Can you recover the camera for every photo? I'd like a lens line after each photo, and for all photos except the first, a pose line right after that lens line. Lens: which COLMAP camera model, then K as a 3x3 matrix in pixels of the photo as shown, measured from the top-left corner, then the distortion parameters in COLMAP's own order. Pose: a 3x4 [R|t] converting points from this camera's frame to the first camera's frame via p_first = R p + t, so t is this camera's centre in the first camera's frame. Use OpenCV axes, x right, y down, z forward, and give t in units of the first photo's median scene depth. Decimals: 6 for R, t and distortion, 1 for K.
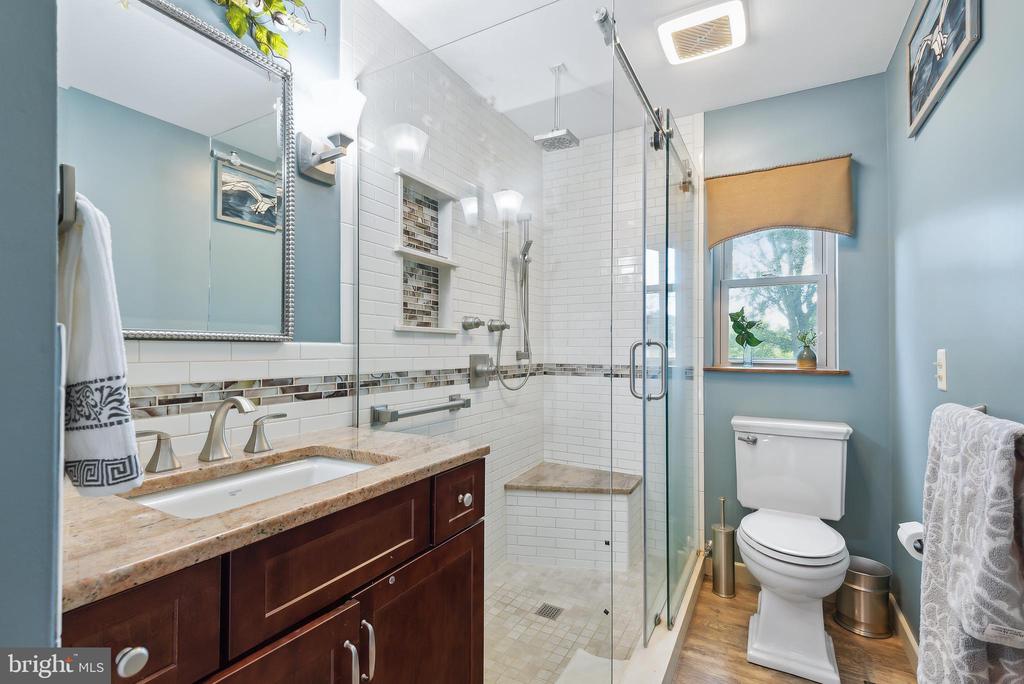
lens RADIAL K [[462.4, 0, 512.0], [0, 462.4, 342.0], [0, 0, 1]] dist [0.038076, -0.023334]
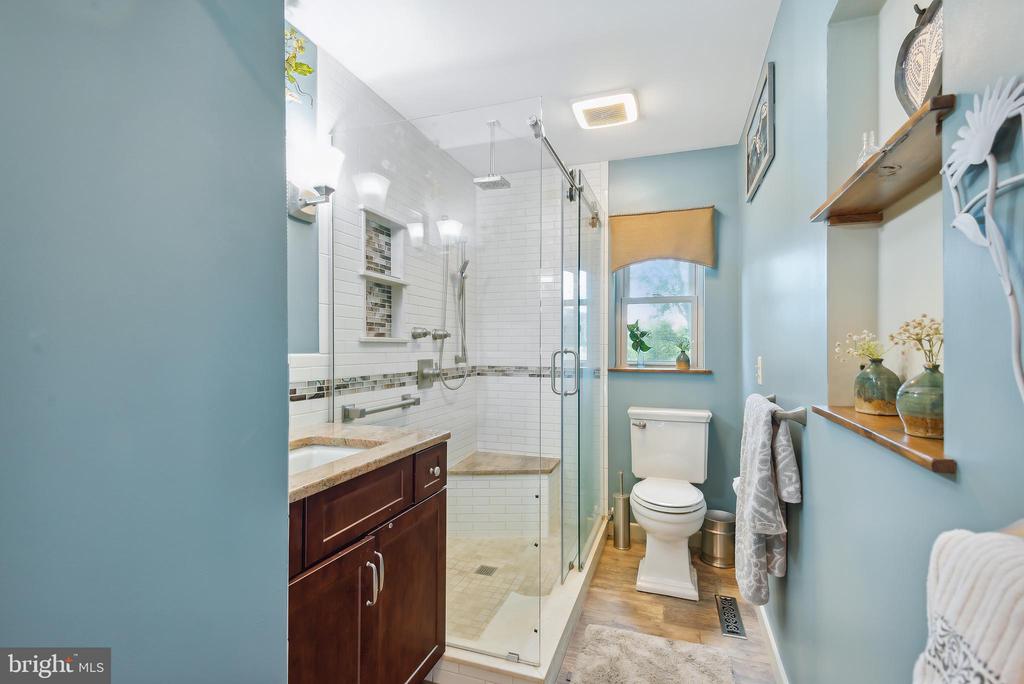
lens RADIAL K [[462.4, 0, 512.0], [0, 462.4, 342.0], [0, 0, 1]] dist [0.038076, -0.023334]
pose [[0.985121, 0.000306, 0.171860, -0.062148], [-0.000956, 0.999993, 0.003698, -0.024196], [-0.171858, -0.003807, 0.985114, -0.205940]]
